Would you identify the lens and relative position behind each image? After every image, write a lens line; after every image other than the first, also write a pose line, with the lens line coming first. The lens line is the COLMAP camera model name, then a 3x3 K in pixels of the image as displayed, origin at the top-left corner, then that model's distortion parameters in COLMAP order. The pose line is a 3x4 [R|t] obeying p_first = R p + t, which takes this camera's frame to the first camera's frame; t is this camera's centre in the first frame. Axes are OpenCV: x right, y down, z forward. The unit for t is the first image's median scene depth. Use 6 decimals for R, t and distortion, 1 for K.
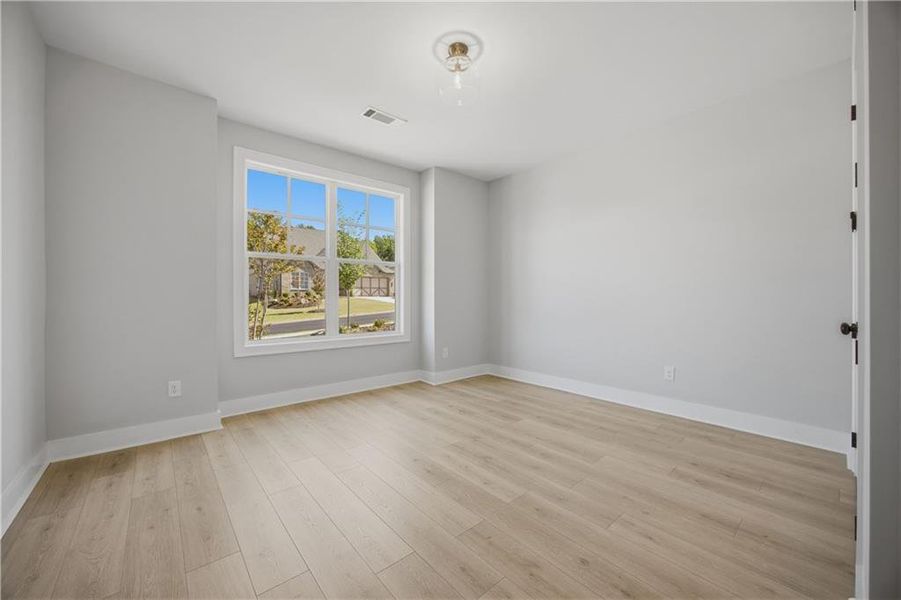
lens RADIAL K [[345.7, 0, 450.5], [0, 345.7, 300.0], [0, 0, 1]] dist [-0.016573, 0.000169]
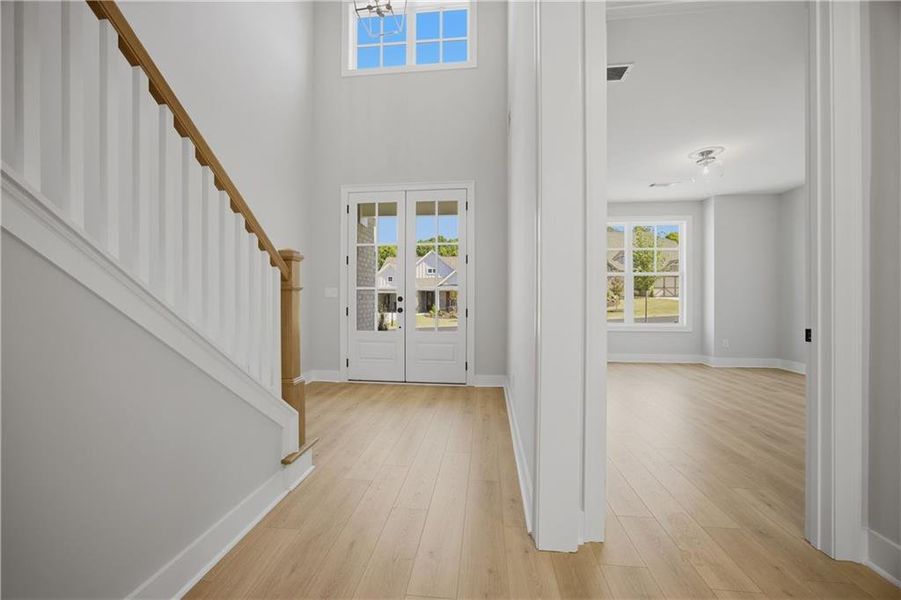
lens RADIAL K [[345.7, 0, 450.5], [0, 345.7, 300.0], [0, 0, 1]] dist [-0.016573, 0.000169]
pose [[0.686941, 0.005629, -0.726692, 0.211251], [-0.006927, 0.999975, 0.001198, 0.005030], [0.726680, 0.004211, 0.686963, -0.595372]]
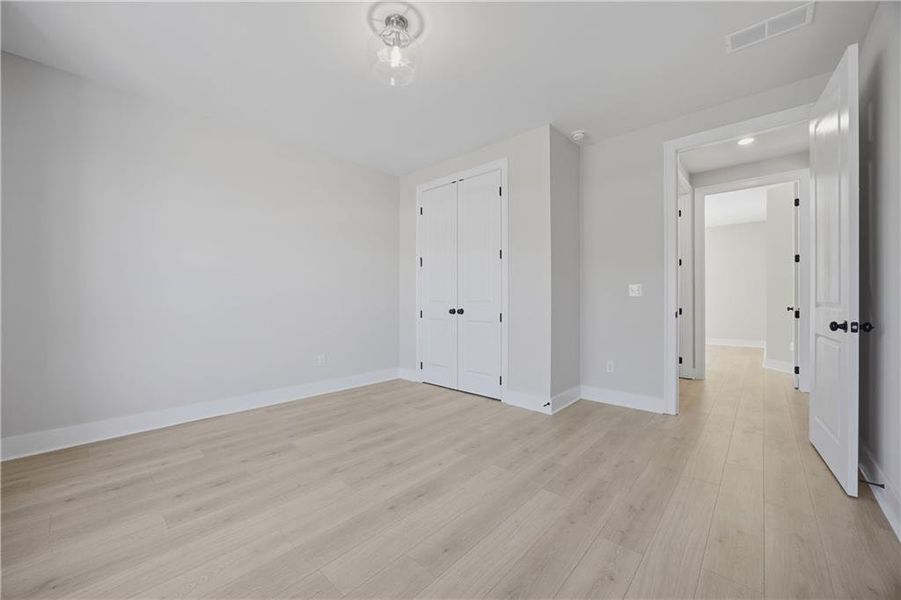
lens RADIAL K [[345.7, 0, 450.5], [0, 345.7, 300.0], [0, 0, 1]] dist [-0.016573, 0.000169]
pose [[-0.122009, 0.000316, 0.992529, -0.504411], [0.004439, 0.999990, 0.000227, -0.000421], [-0.992519, 0.004433, -0.122009, 0.549900]]
